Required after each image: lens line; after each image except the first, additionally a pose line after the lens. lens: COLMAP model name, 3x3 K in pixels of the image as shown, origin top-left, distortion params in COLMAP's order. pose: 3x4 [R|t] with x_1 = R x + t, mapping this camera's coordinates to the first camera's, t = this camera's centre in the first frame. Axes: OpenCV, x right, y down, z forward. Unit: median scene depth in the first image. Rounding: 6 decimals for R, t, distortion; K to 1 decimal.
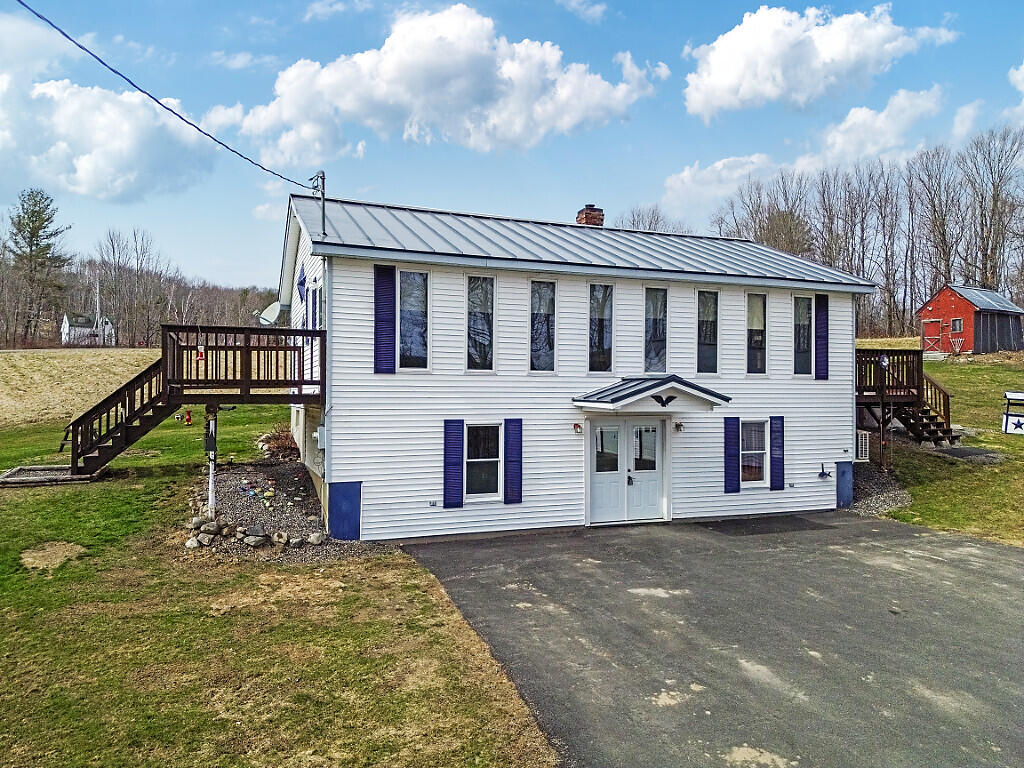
lens RADIAL K [[710.7, 0, 517.0], [0, 710.7, 389.2], [0, 0, 1]] dist [0.055872, -0.040974]
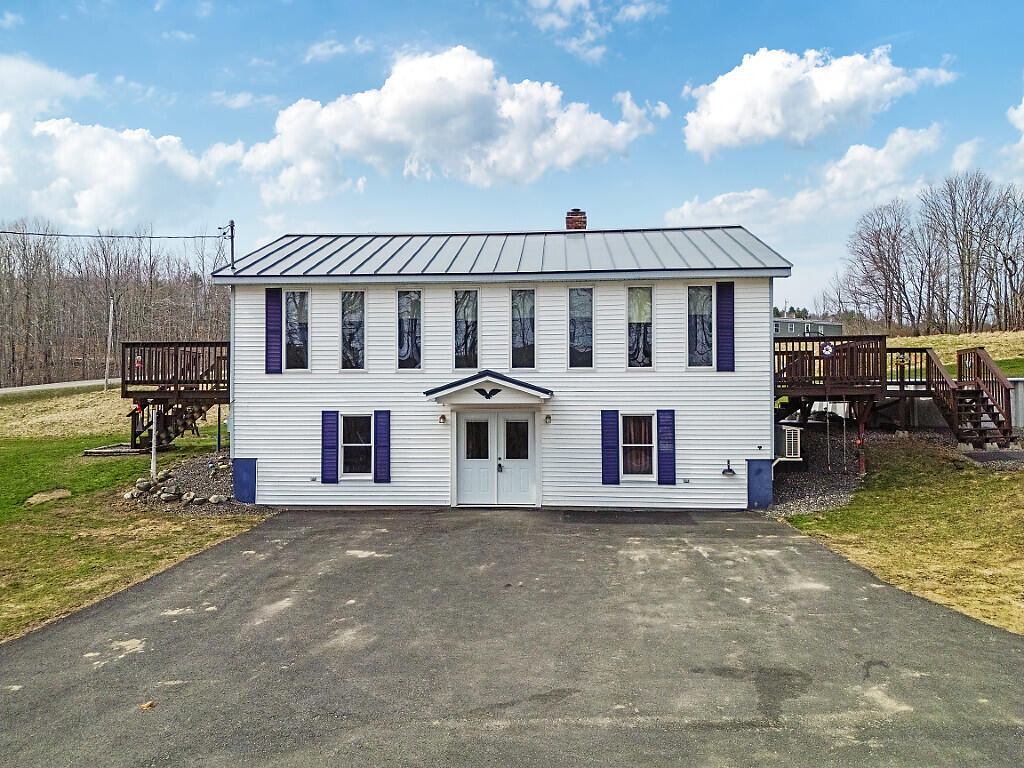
lens RADIAL K [[710.7, 0, 517.0], [0, 710.7, 389.2], [0, 0, 1]] dist [0.055872, -0.040974]
pose [[0.904288, -0.011792, -0.426760, 0.689774], [0.009241, 0.999925, -0.008050, 0.018109], [0.426823, 0.003336, 0.904329, 0.031545]]
